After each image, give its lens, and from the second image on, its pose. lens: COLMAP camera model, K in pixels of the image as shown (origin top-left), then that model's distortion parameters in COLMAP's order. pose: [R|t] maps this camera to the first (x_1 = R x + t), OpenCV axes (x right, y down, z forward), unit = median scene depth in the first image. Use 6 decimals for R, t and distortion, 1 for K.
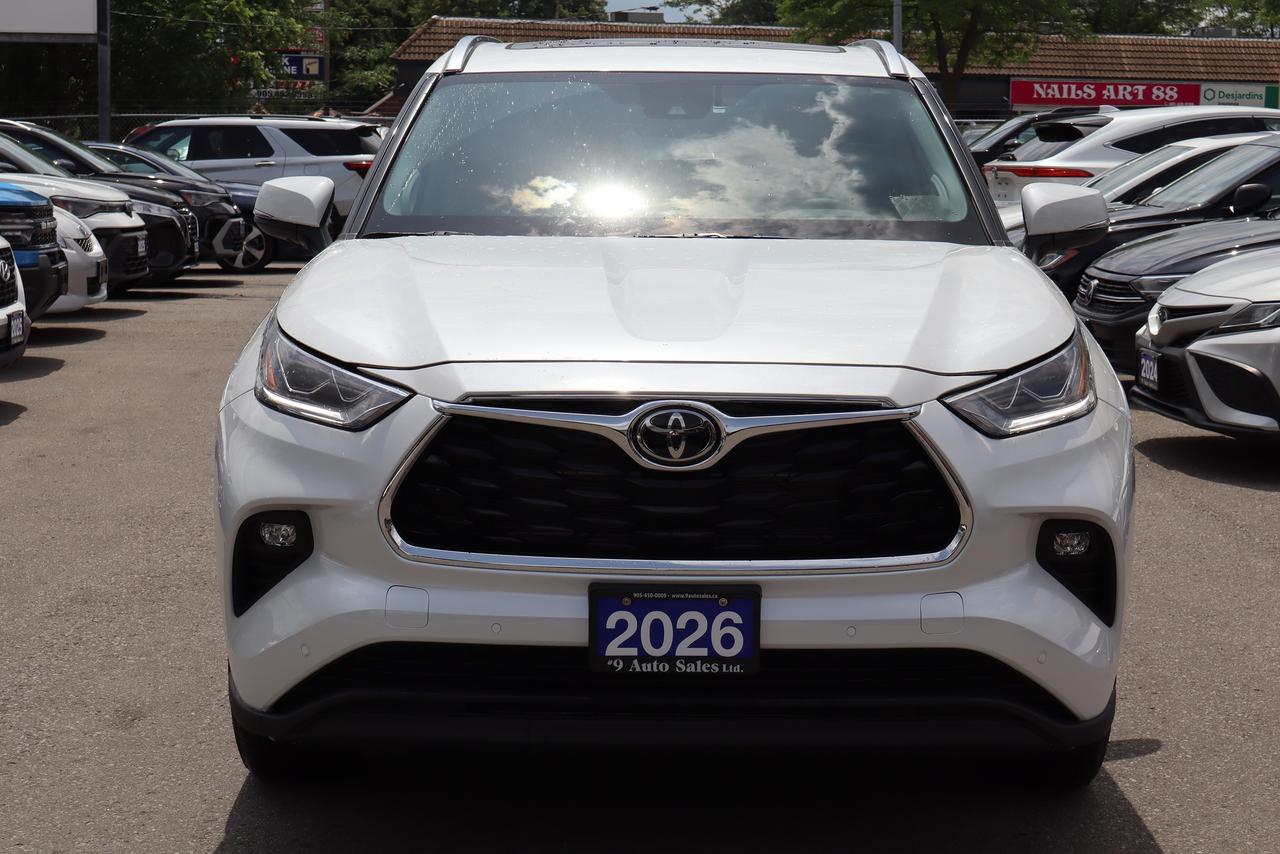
lens RADIAL K [[2363.4, 0, 638.1], [0, 2363.4, 425.6], [0, 0, 1]] dist [0.100242, 0.000000]
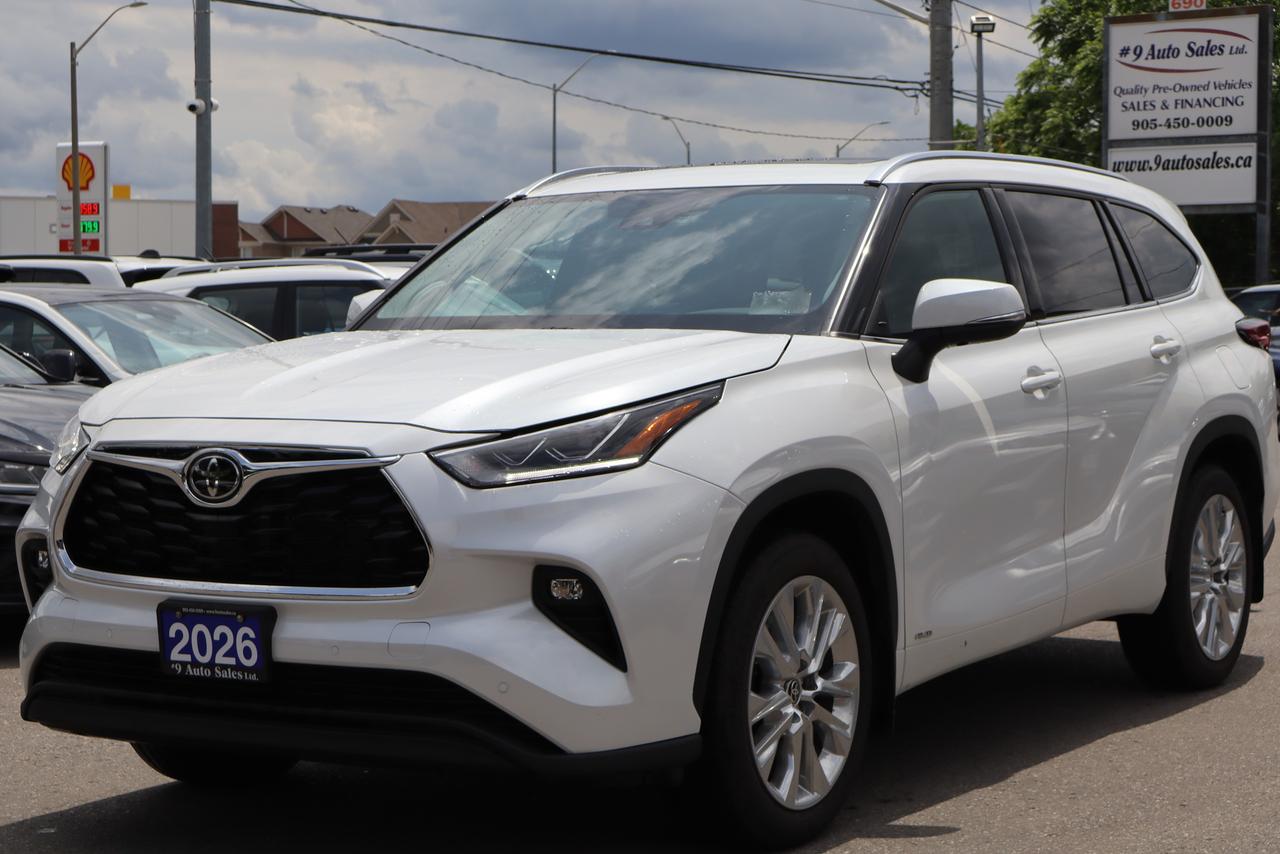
lens RADIAL K [[2547.9, 0, 642.2], [0, 2547.9, 425.3], [0, 0, 1]] dist [-0.003932, 0.000000]
pose [[0.844097, 0.002529, -0.536184, 0.884022], [-0.046132, 0.996623, -0.067924, 0.055181], [0.534202, 0.082069, 0.841364, 0.027094]]
